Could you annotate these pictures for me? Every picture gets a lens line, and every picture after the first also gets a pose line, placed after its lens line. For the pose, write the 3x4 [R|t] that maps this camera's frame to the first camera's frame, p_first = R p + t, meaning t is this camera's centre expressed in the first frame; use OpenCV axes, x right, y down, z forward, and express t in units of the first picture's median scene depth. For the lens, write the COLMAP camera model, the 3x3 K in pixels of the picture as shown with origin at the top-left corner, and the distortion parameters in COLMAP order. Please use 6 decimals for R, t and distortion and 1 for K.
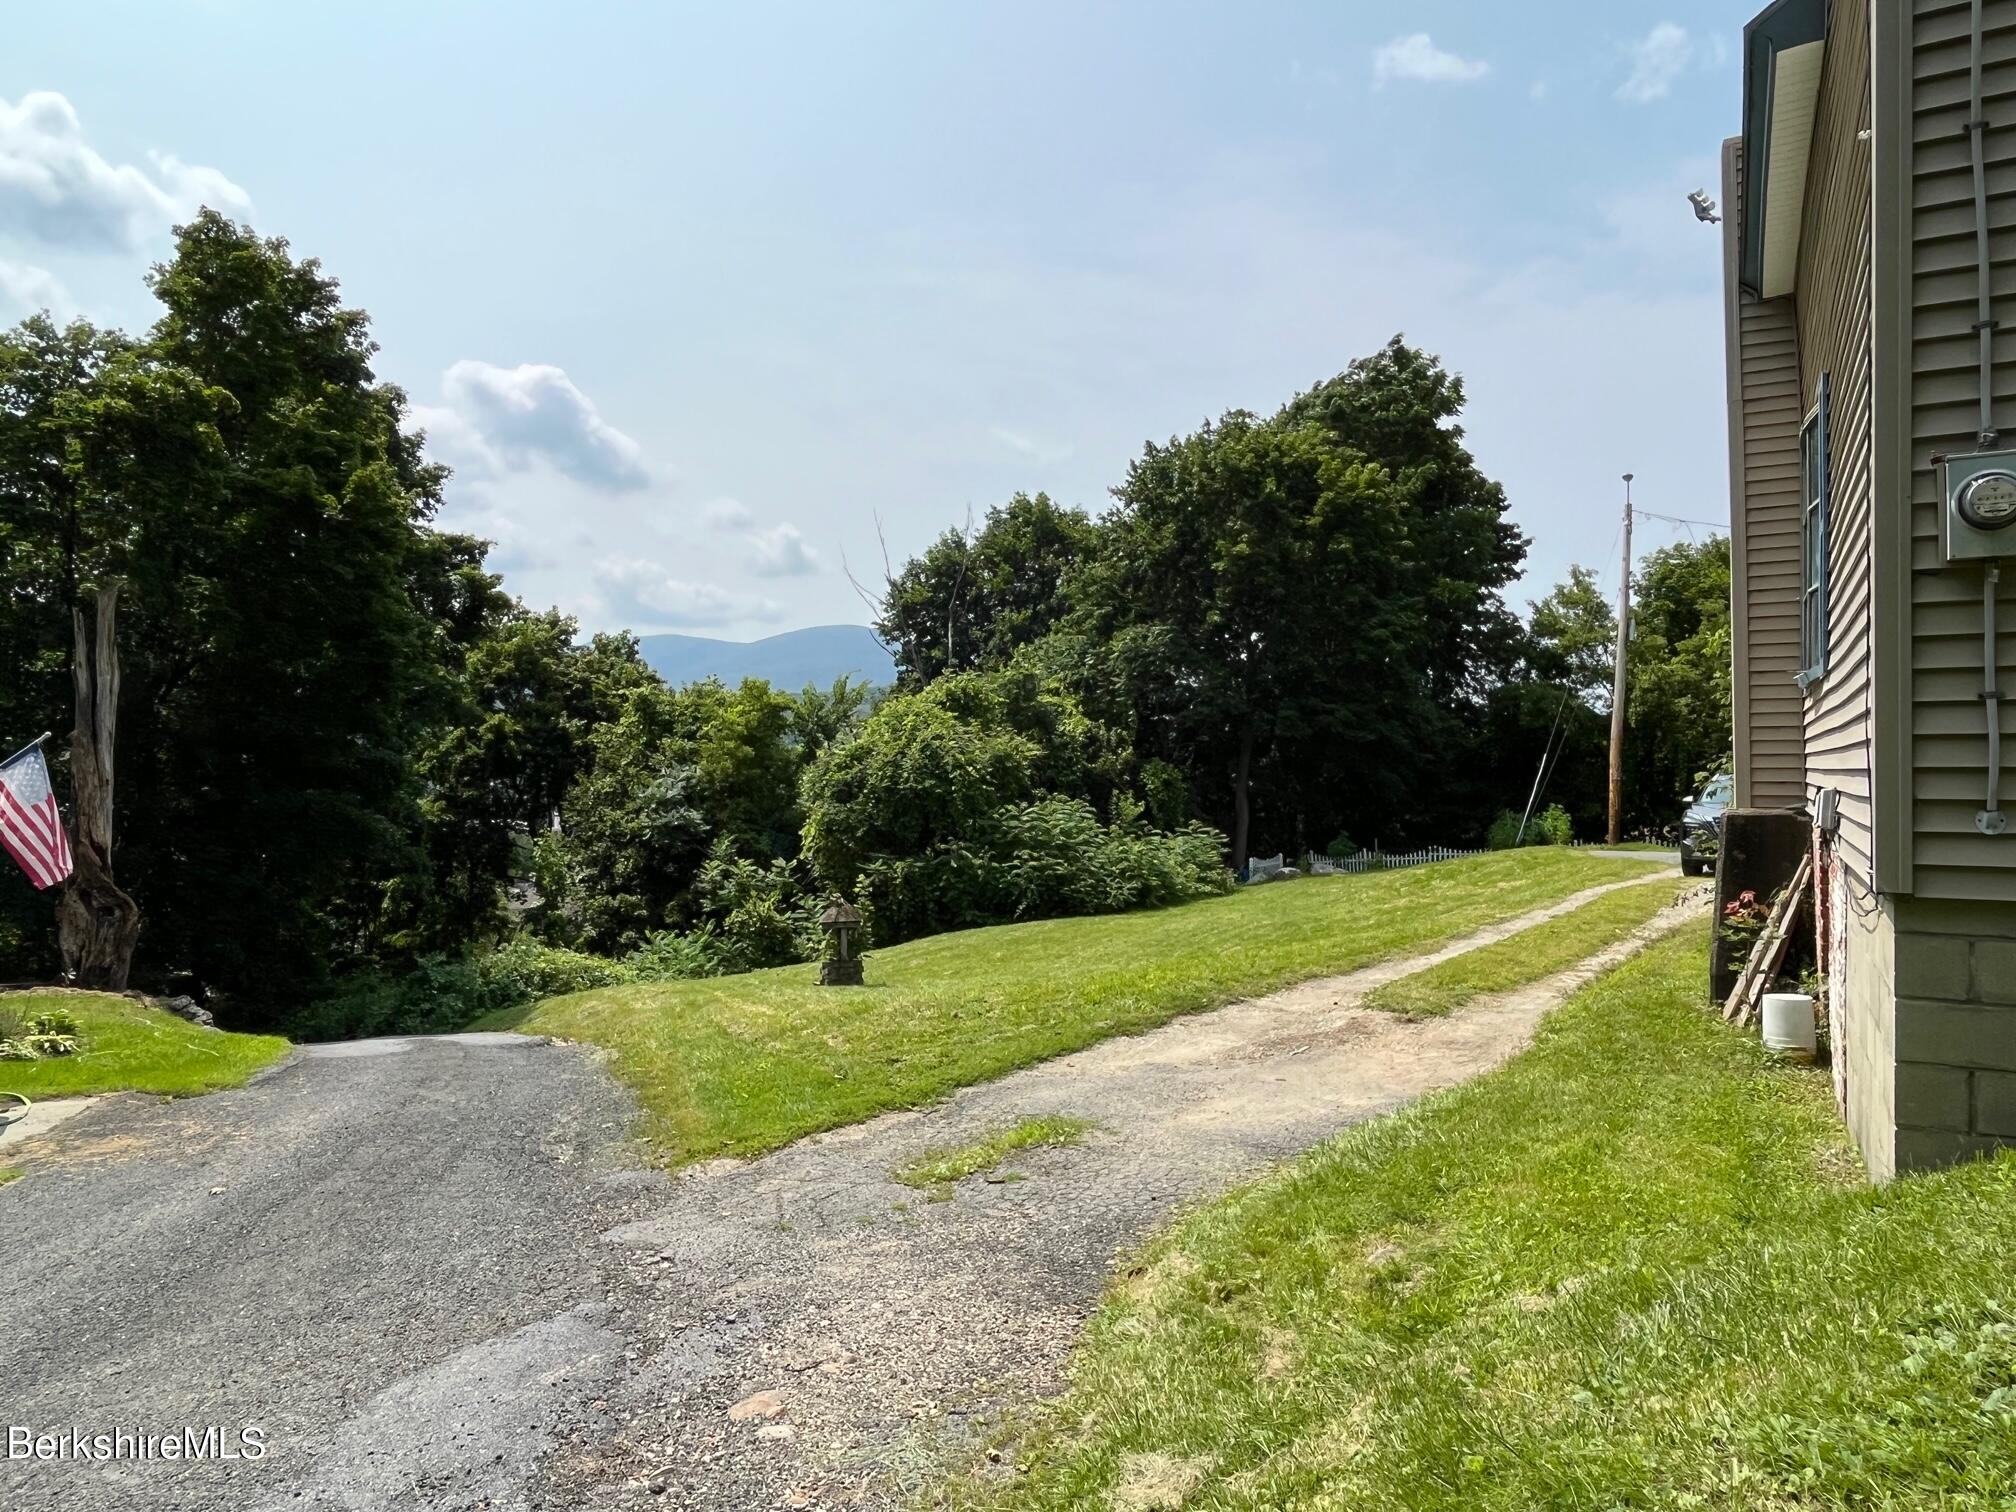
lens RADIAL K [[1336.1, 0, 981.8], [0, 1336.1, 765.0], [0, 0, 1]] dist [-0.000950, 0.000450]
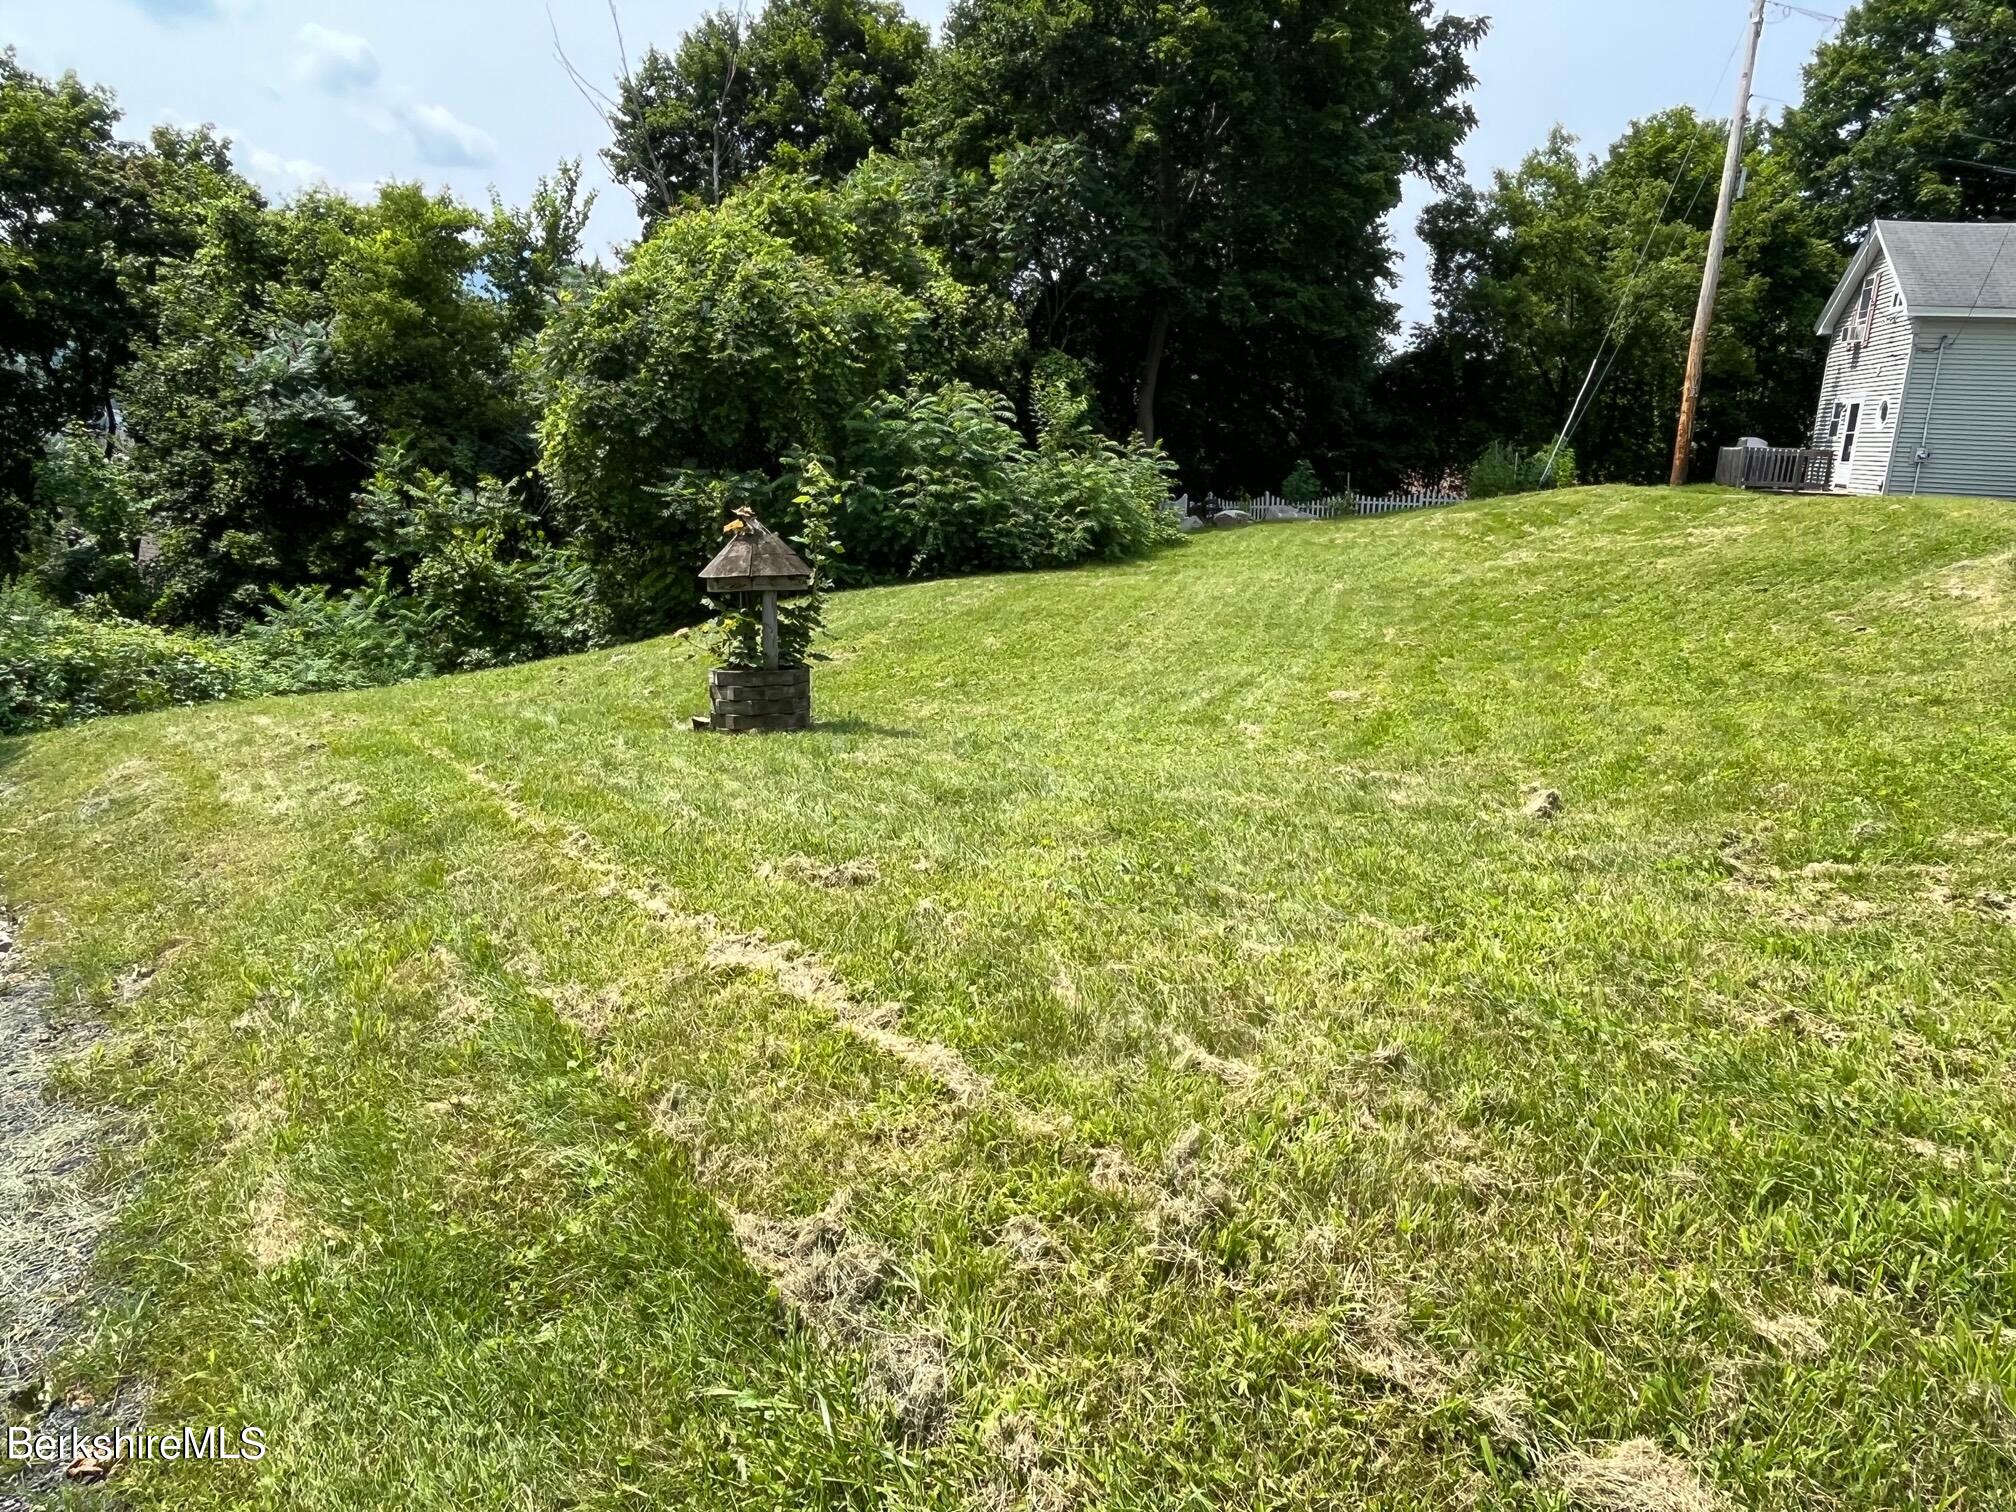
lens RADIAL K [[1303.6, 0, 1002.0], [0, 1303.6, 763.8], [0, 0, 1]] dist [0.035177, -0.061257]
pose [[0.968517, -0.024595, 0.247729, -0.081318], [-0.038927, 0.967905, 0.248282, 0.041559], [-0.245885, -0.250108, 0.936476, 0.348235]]
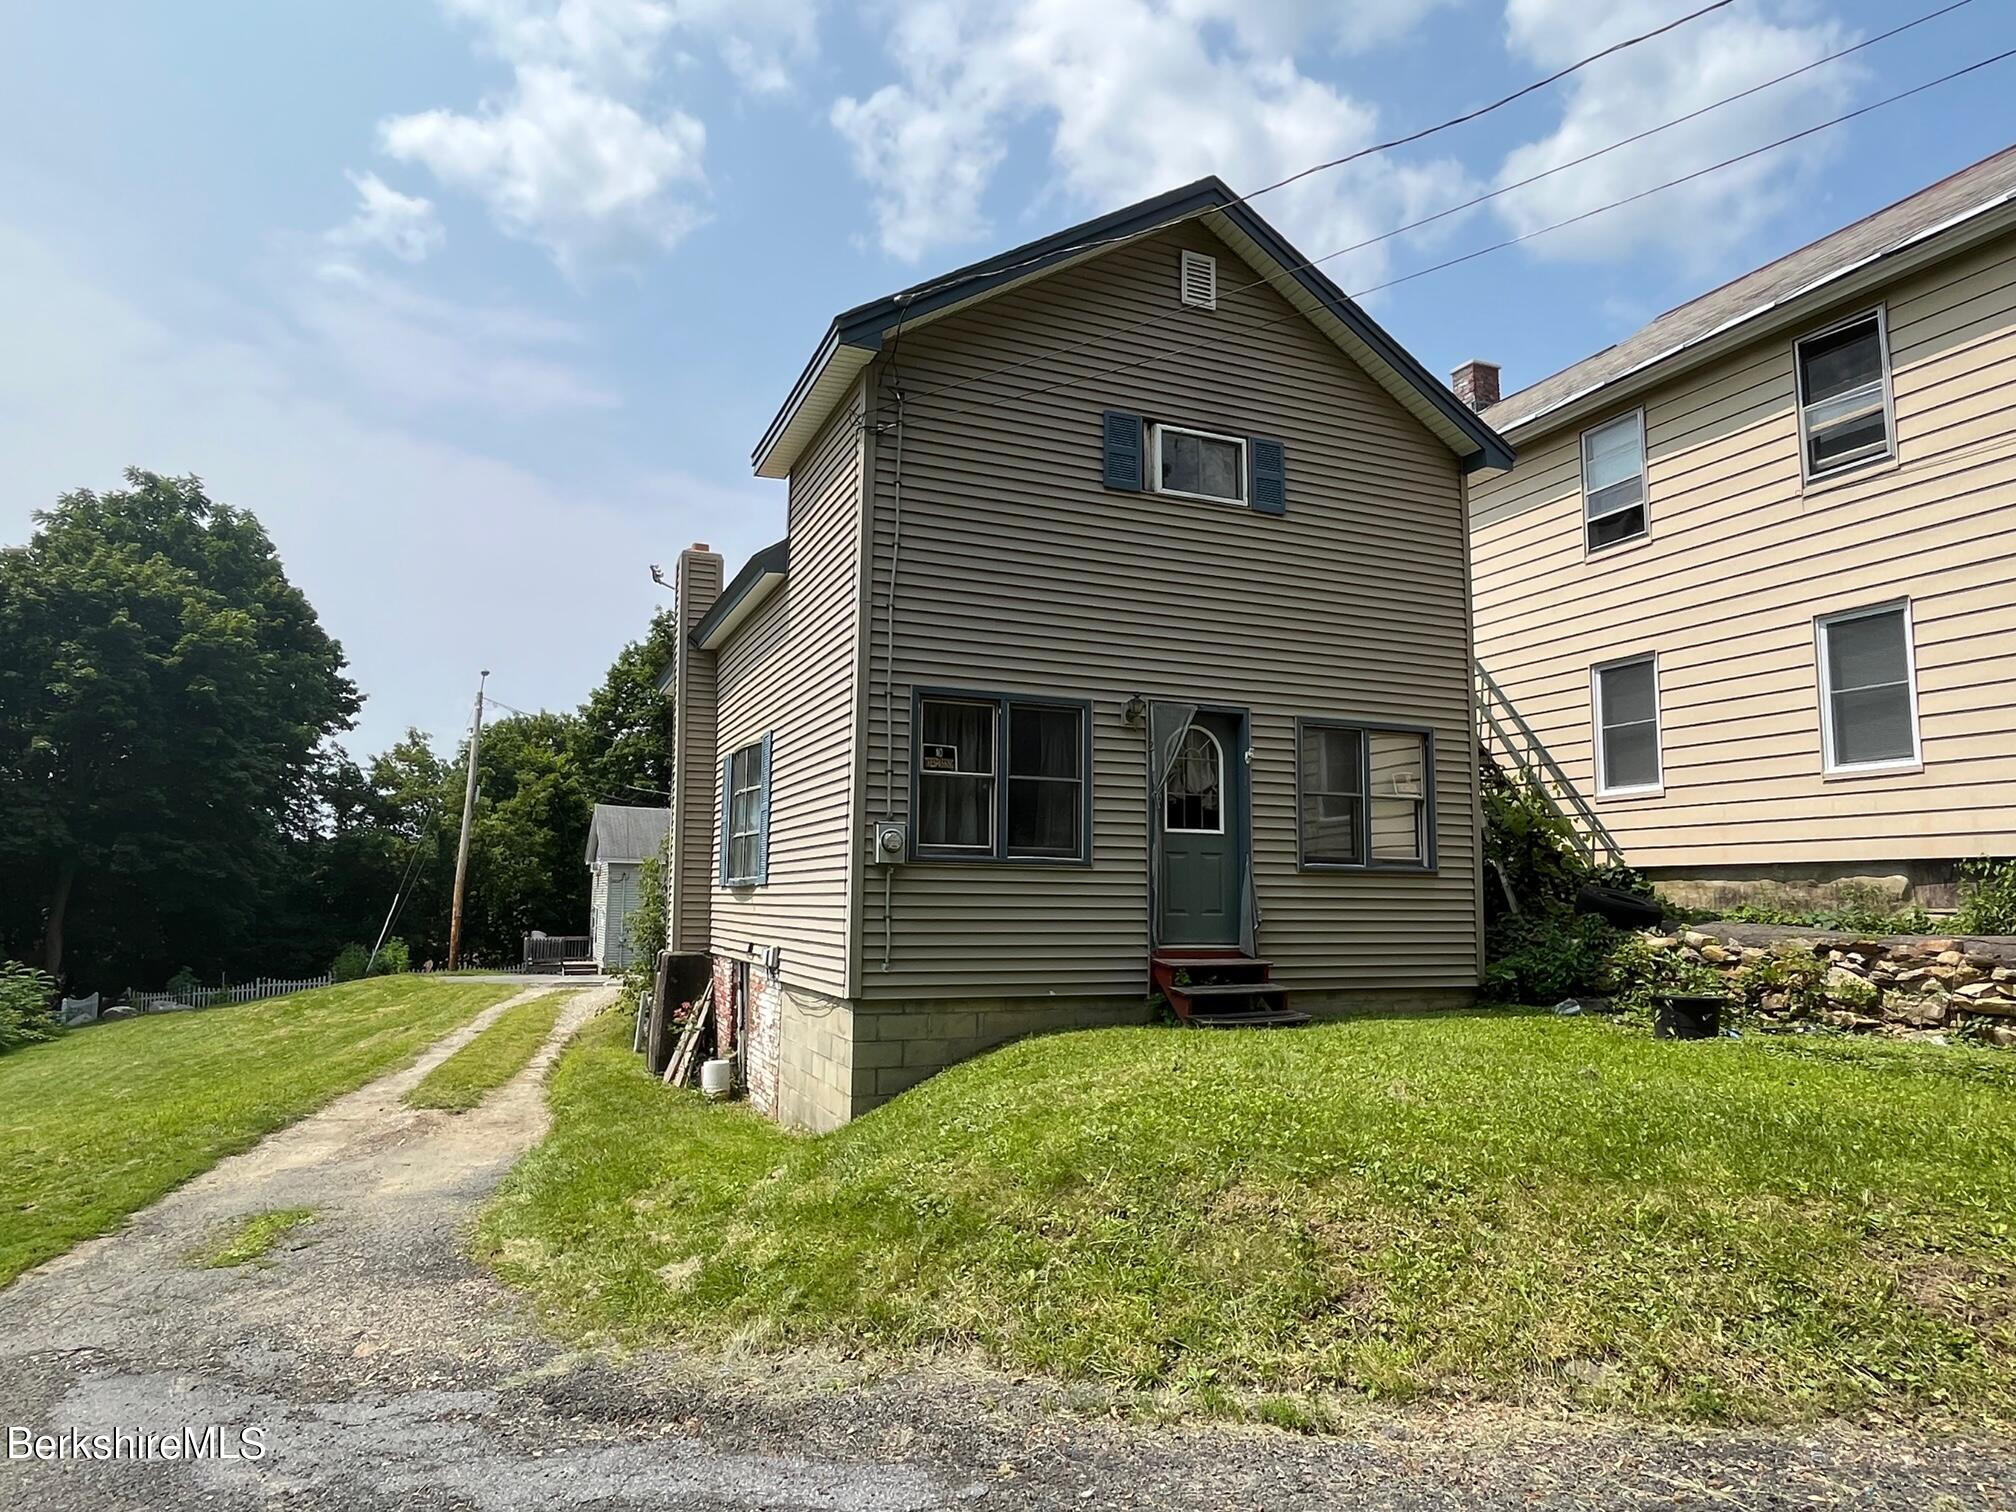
lens RADIAL K [[1239.7, 0, 1008.0], [0, 1239.7, 756.0], [0, 0, 1]] dist [-0.003598, 0.000577]
pose [[0.602271, 0.100427, 0.791950, -0.123605], [-0.014198, 0.993246, -0.115155, -0.010901], [-0.798166, 0.058110, 0.599629, -0.075381]]
